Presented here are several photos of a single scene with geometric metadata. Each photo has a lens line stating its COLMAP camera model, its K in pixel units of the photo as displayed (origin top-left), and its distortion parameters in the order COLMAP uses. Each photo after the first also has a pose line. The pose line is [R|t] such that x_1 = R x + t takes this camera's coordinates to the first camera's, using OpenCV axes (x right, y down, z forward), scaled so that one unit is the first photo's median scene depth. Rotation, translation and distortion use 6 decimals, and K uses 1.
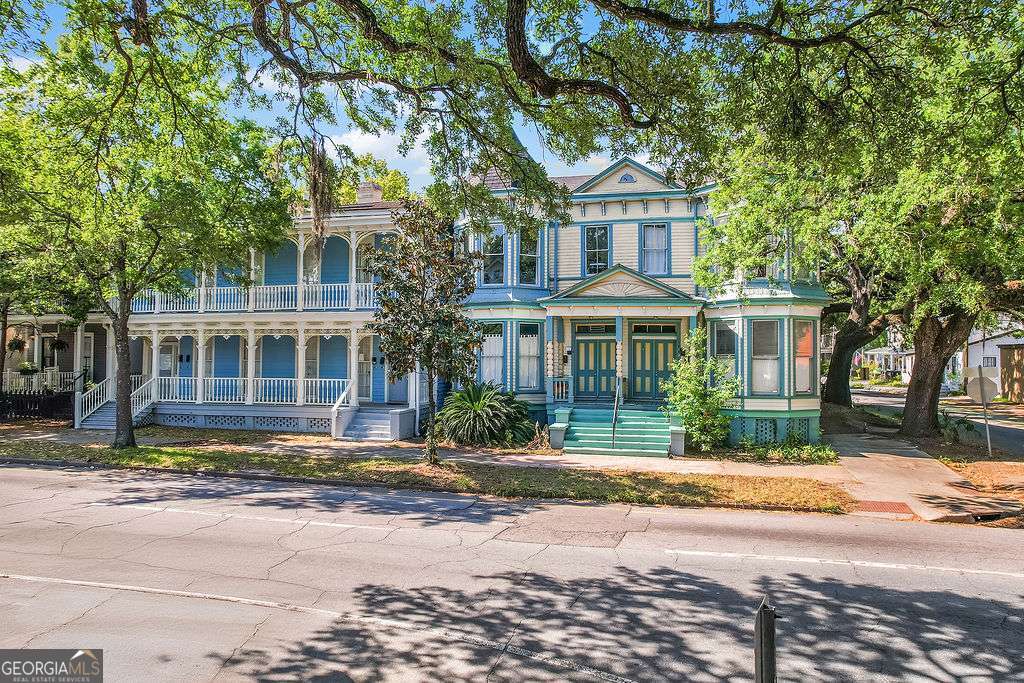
lens RADIAL K [[572.0, 0, 557.3], [0, 572.0, 338.7], [0, 0, 1]] dist [-0.048417, 0.000436]
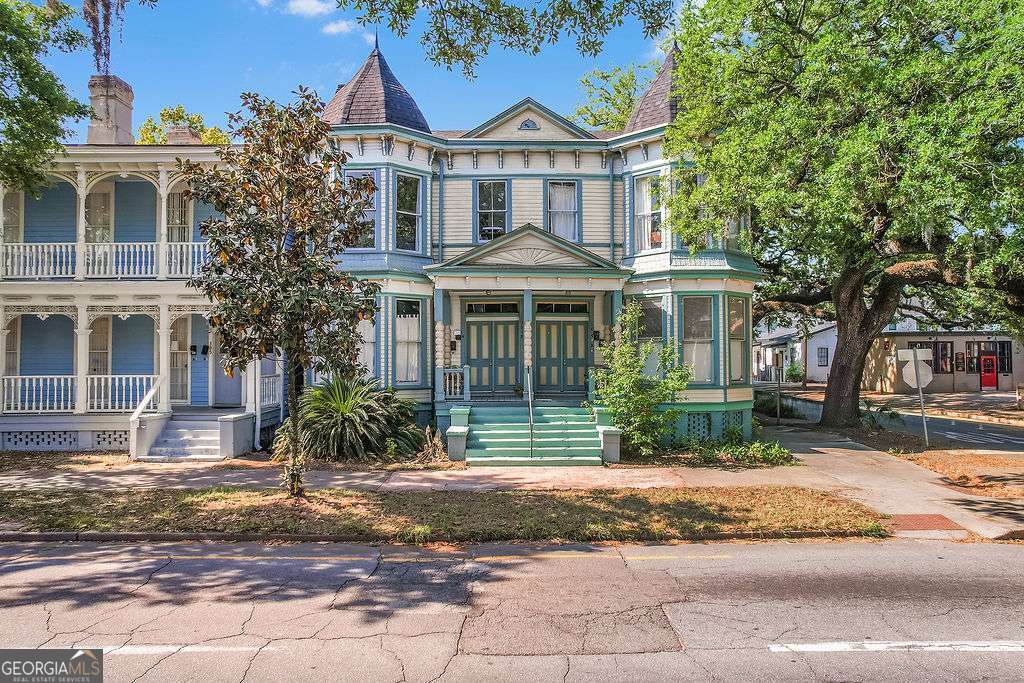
lens RADIAL K [[582.7, 0, 513.7], [0, 582.7, 335.0], [0, 0, 1]] dist [-0.061186, 0.042544]
pose [[0.978031, -0.002564, 0.208443, -0.075111], [0.002738, 0.999996, -0.000544, 0.022385], [-0.208441, 0.001103, 0.978034, 0.195090]]
